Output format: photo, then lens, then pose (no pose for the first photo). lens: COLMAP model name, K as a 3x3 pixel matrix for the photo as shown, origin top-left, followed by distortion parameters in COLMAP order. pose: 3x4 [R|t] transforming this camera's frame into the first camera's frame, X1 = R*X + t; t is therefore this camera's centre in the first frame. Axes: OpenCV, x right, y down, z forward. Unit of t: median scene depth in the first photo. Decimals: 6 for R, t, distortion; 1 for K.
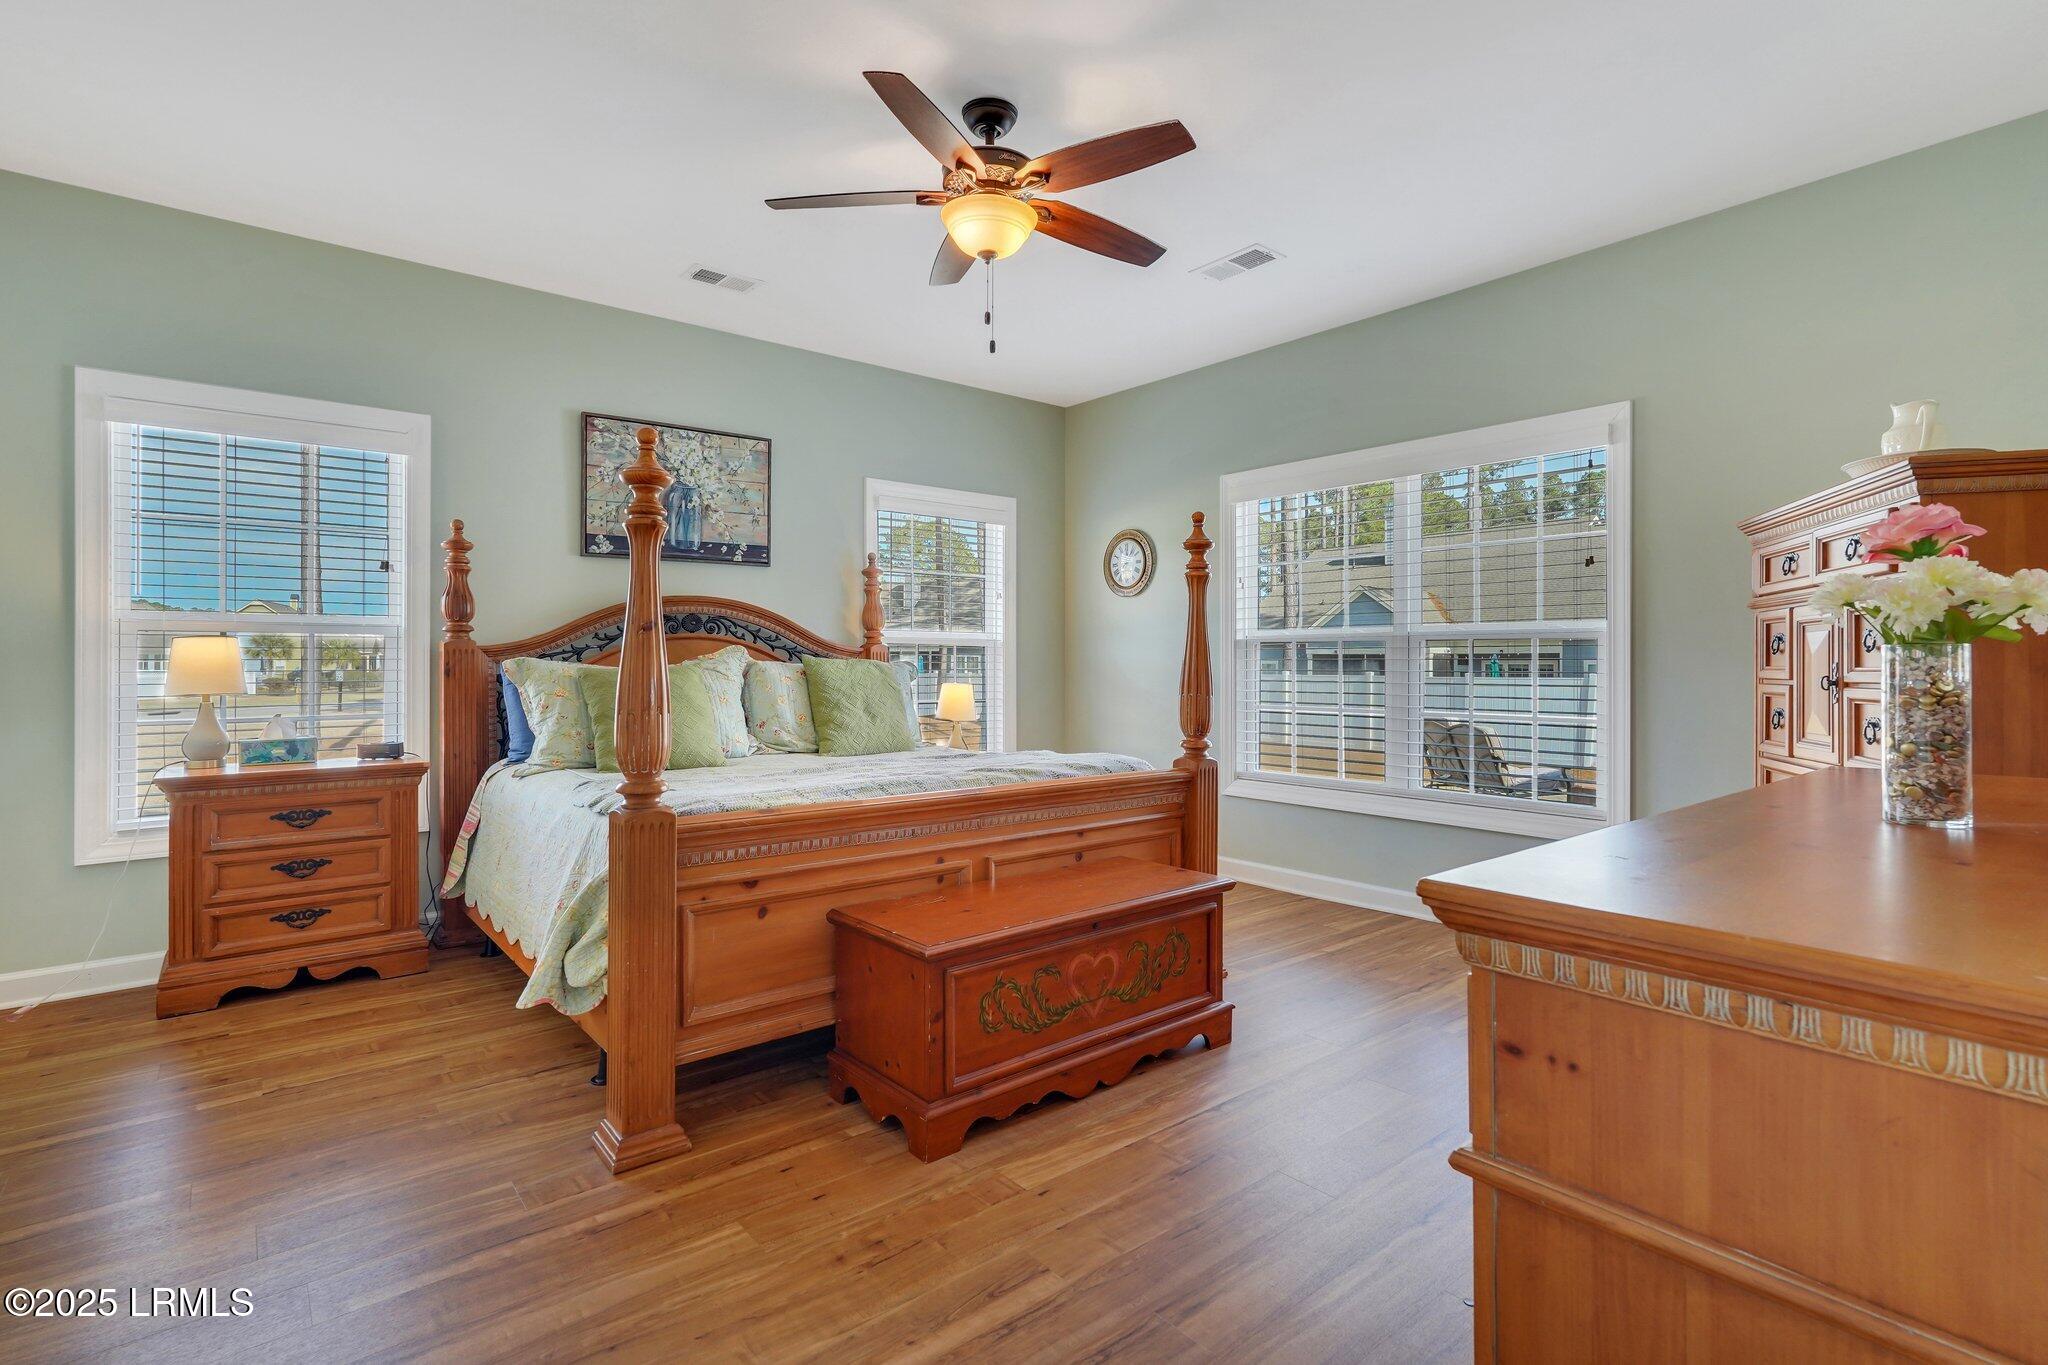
lens RADIAL K [[922.2, 0, 1021.8], [0, 922.2, 675.9], [0, 0, 1]] dist [0.000572, -0.000166]
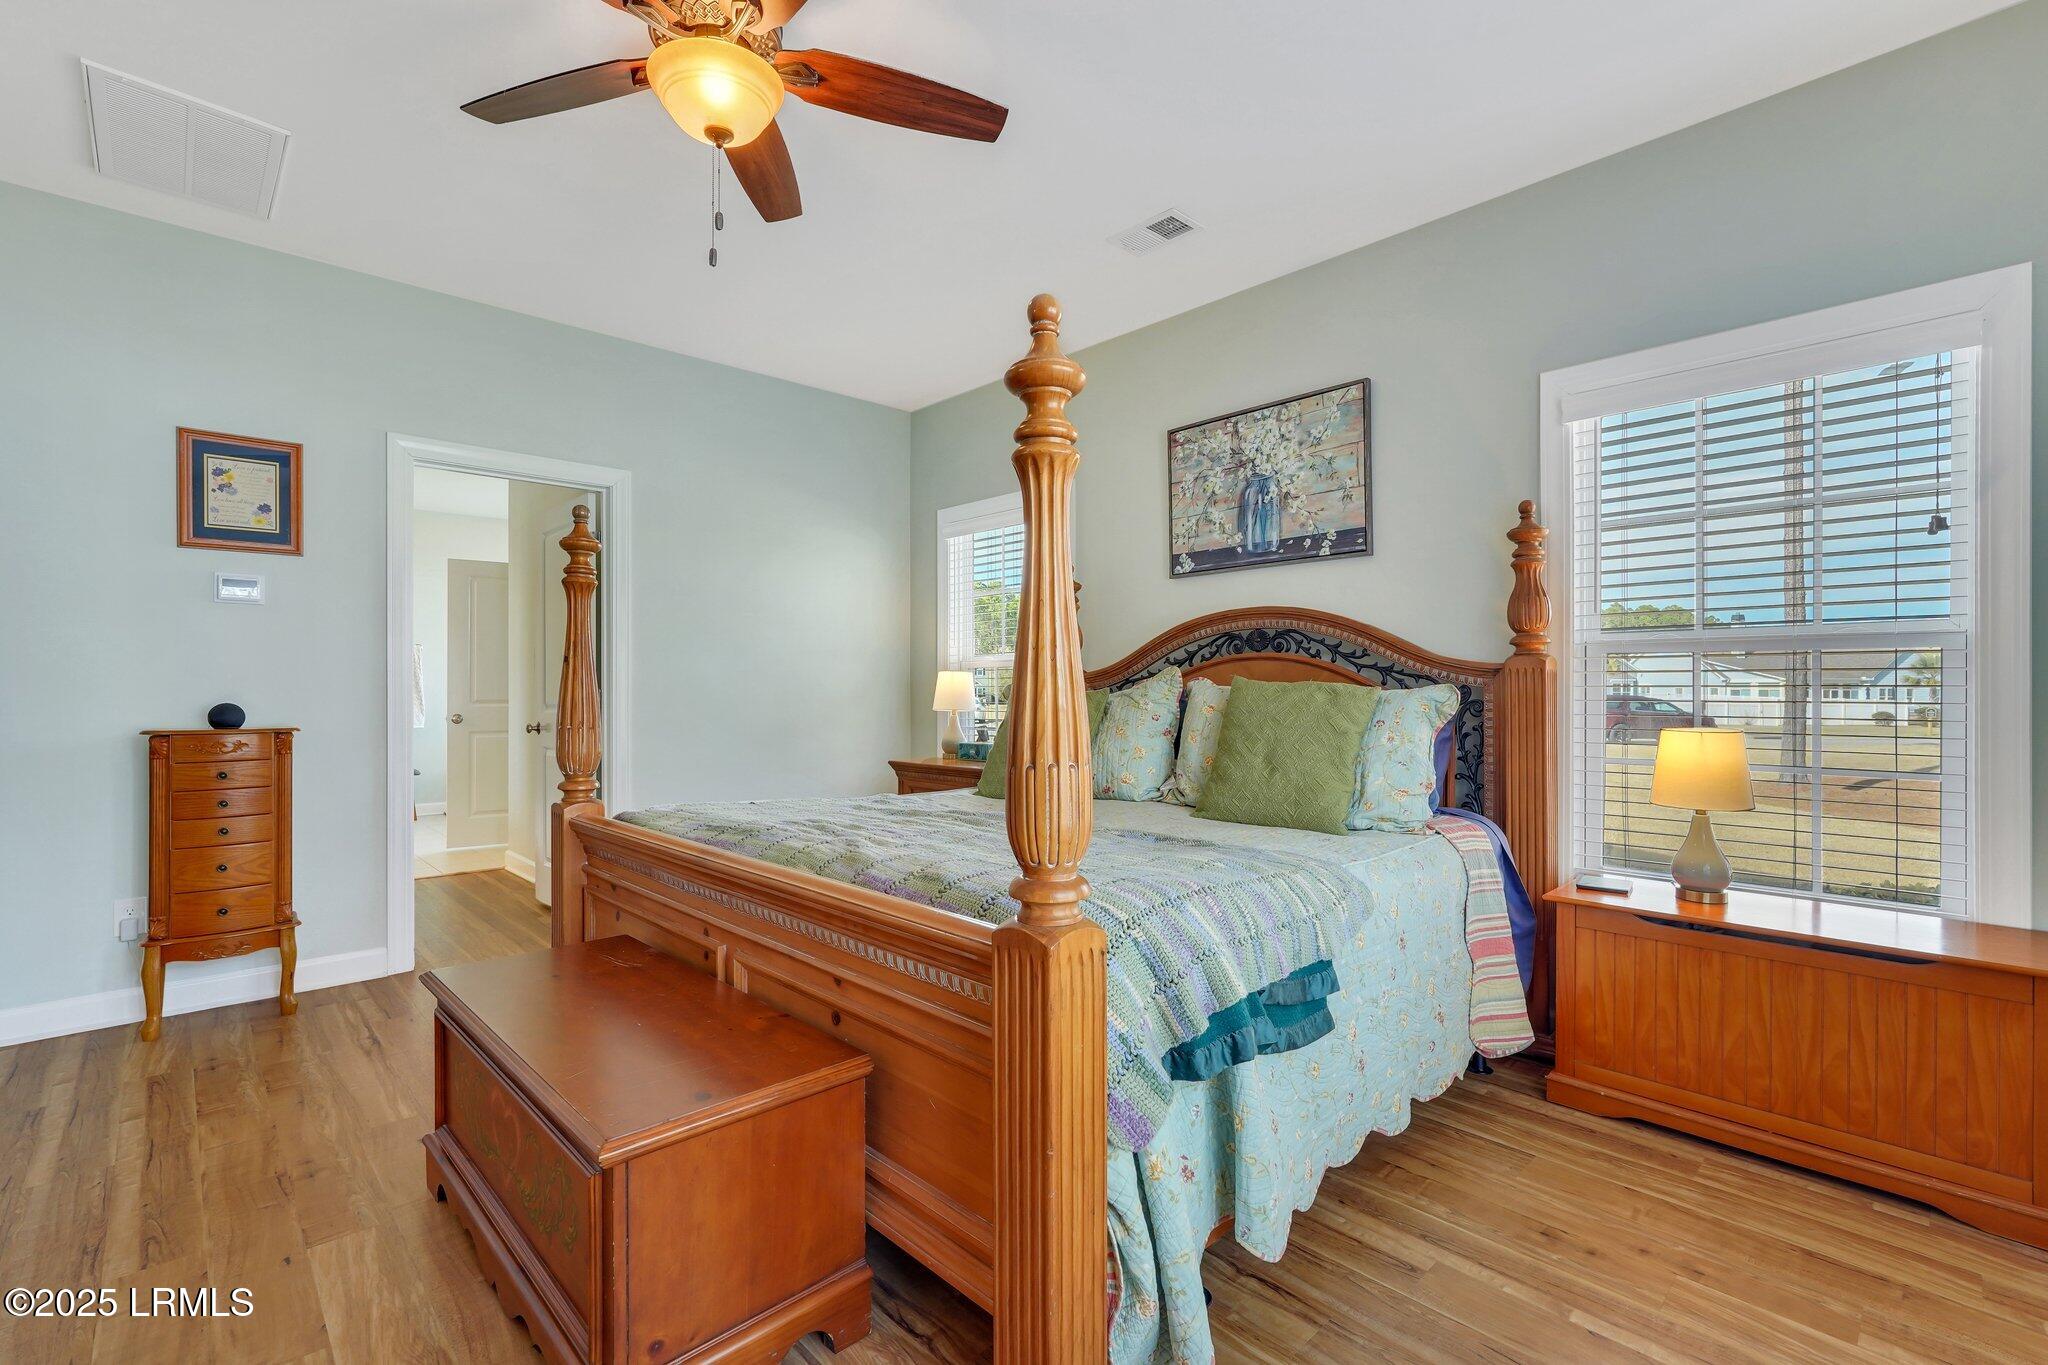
lens RADIAL K [[922.2, 0, 1021.8], [0, 922.2, 675.9], [0, 0, 1]] dist [0.000572, -0.000166]
pose [[0.094714, -0.011497, -0.995438, 0.437152], [-0.010001, 0.999872, -0.012500, -0.012755], [0.995454, 0.011140, 0.094587, 0.696183]]
